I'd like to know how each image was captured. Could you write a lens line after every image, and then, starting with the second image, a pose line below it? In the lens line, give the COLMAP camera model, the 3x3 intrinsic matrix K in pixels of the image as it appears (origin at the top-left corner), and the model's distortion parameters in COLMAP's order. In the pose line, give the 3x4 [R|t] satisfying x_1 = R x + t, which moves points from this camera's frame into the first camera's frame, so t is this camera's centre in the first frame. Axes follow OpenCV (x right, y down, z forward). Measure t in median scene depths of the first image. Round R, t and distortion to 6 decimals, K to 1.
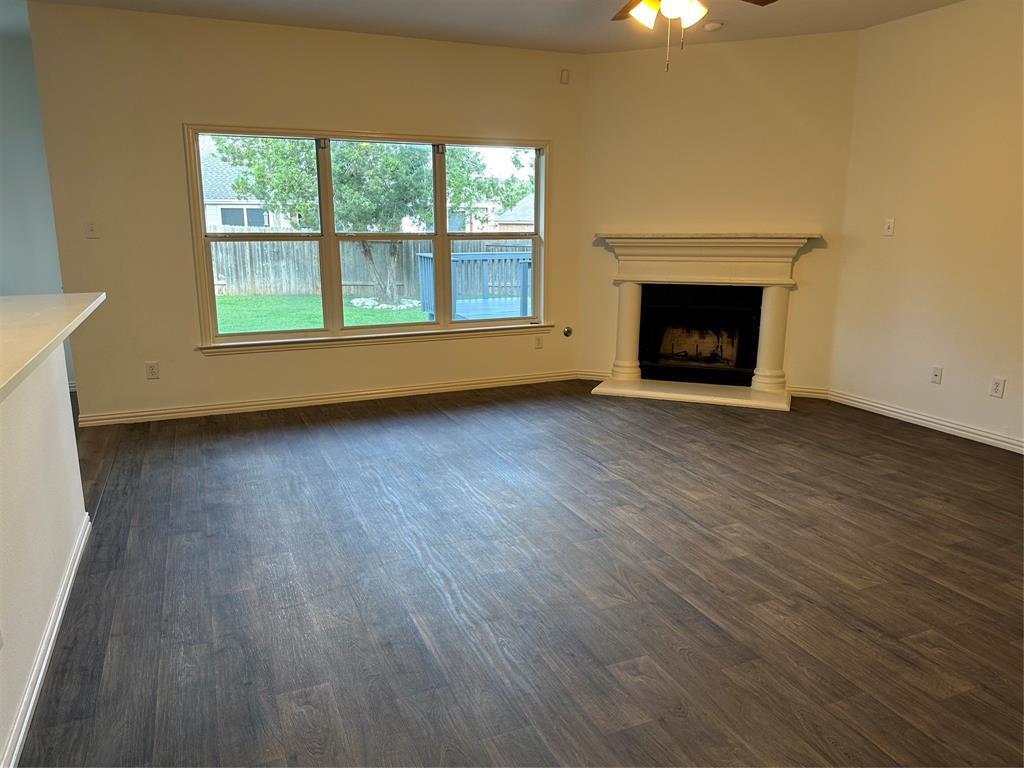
lens RADIAL K [[729.3, 0, 512.0], [0, 729.3, 381.9], [0, 0, 1]] dist [0.029617, -0.027140]
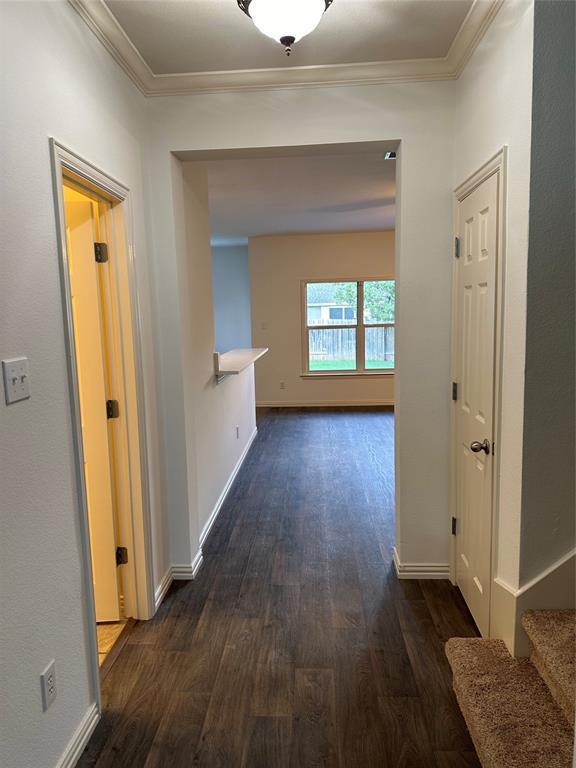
lens RADIAL K [[547.0, 0, 288.2], [0, 547.0, 388.4], [0, 0, 1]] dist [0.029617, -0.027140]
pose [[0.897793, 0.036645, -0.438891, 0.273881], [-0.070907, 0.995559, -0.061922, 0.096850], [0.434673, 0.086714, 0.896404, -0.516761]]
